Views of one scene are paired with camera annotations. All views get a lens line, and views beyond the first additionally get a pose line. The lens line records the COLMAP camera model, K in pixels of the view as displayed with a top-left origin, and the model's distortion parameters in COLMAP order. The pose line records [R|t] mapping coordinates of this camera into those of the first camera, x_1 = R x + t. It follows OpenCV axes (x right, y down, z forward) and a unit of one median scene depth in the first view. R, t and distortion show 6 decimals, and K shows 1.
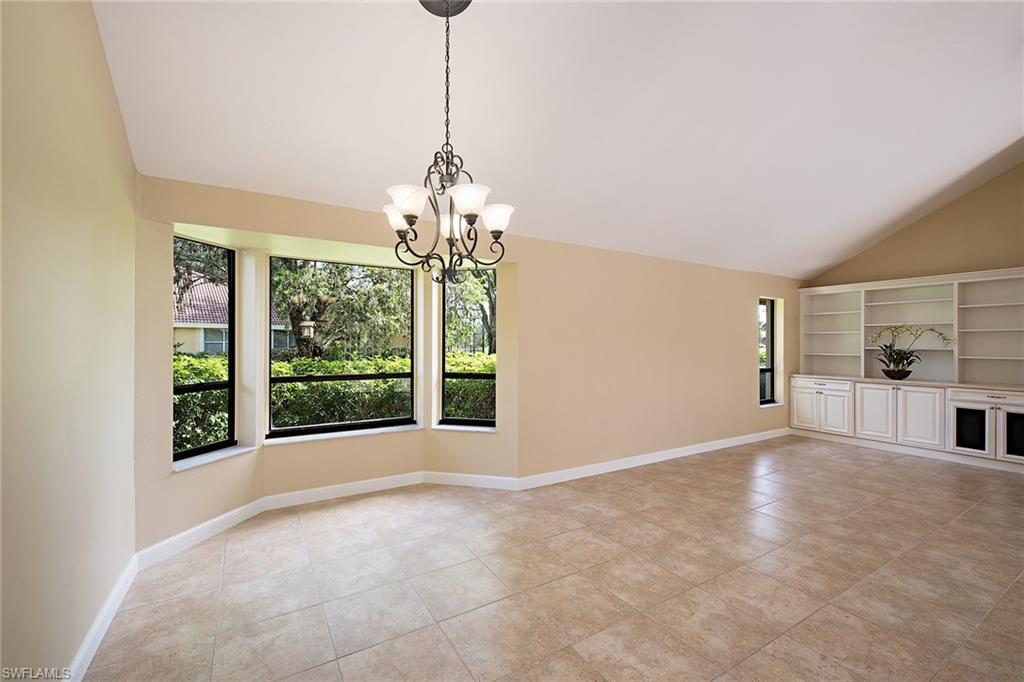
lens RADIAL K [[425.4, 0, 510.9], [0, 425.4, 342.4], [0, 0, 1]] dist [0.000491, 0.000078]
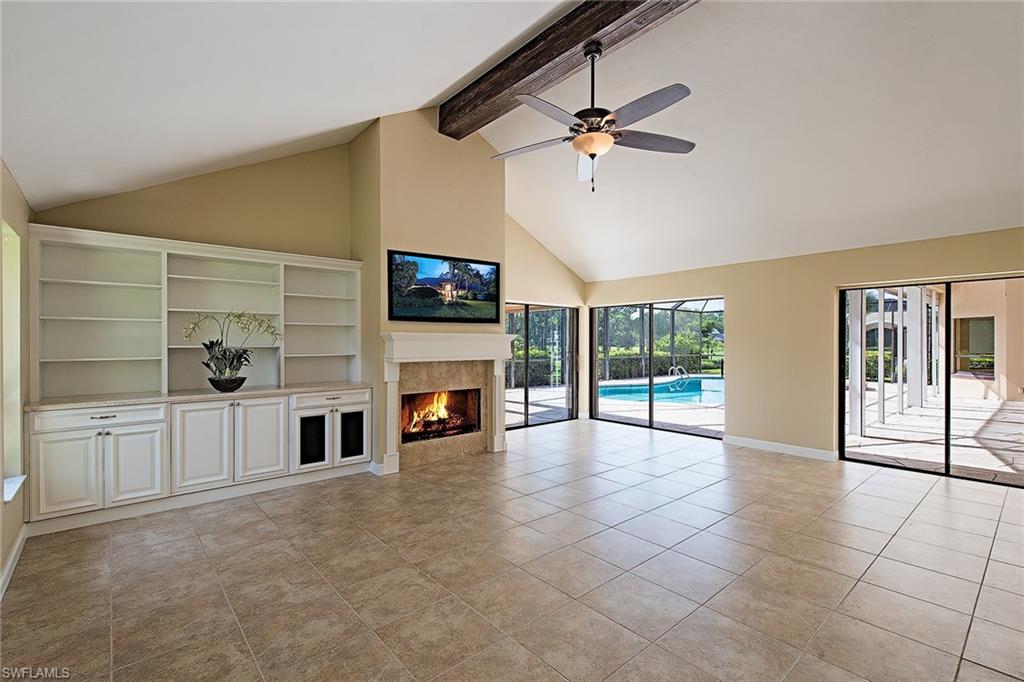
lens RADIAL K [[460.8, 0, 515.1], [0, 460.8, 341.1], [0, 0, 1]] dist [-0.000470, 0.000014]
pose [[-0.174335, -0.003584, 0.984680, 0.096177], [-0.001217, 0.999993, 0.003424, 0.003130], [-0.984686, -0.000601, -0.174338, 0.678258]]
